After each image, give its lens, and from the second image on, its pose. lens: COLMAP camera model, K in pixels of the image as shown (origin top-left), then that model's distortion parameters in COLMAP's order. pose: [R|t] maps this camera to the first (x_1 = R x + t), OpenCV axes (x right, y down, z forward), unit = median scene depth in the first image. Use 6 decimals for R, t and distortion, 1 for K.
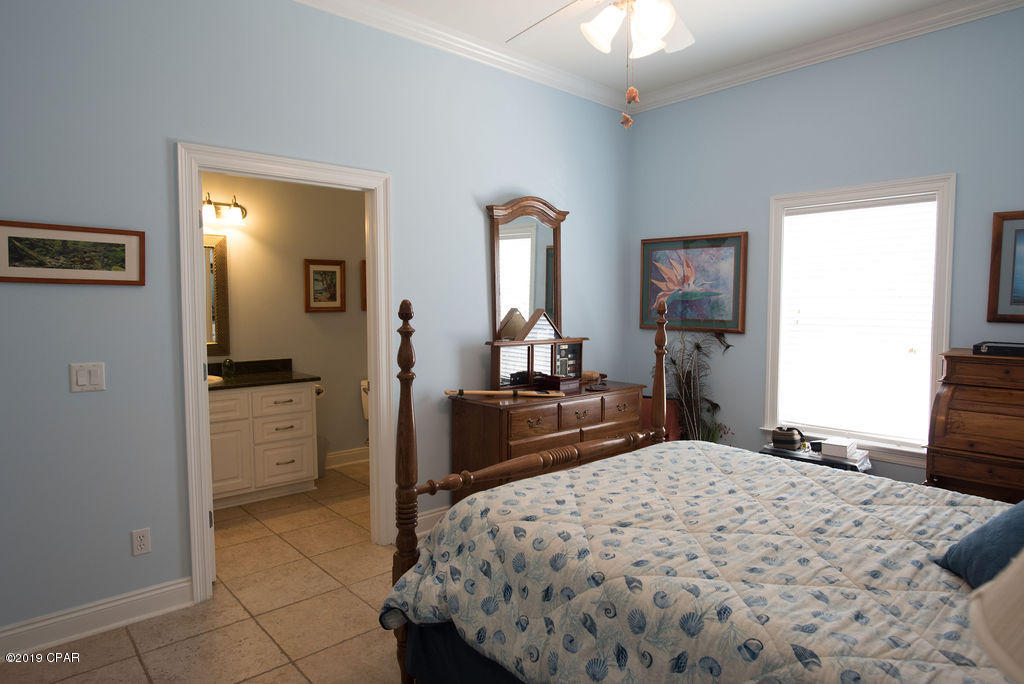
lens RADIAL K [[601.3, 0, 512.0], [0, 601.3, 342.0], [0, 0, 1]] dist [-0.006816, -0.001158]
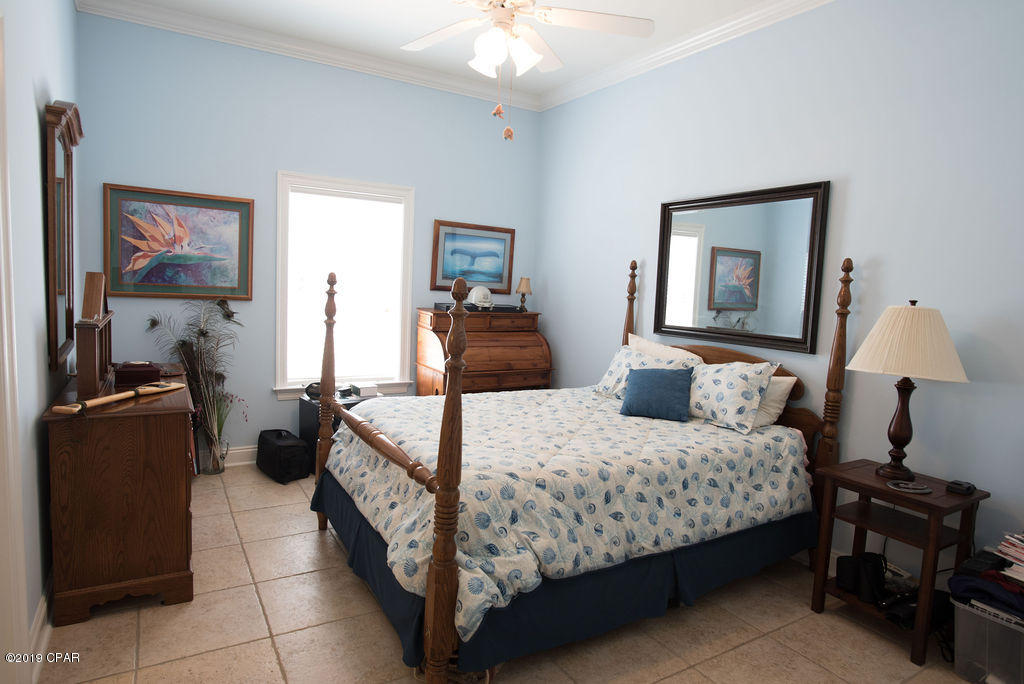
lens RADIAL K [[597.0, 0, 512.0], [0, 597.0, 342.0], [0, 0, 1]] dist [-0.075254, 0.000478]
pose [[0.184535, -0.086284, 0.979031, -0.501942], [0.016893, 0.996270, 0.084620, -0.020256], [-0.982681, 0.000924, 0.185305, 0.383014]]
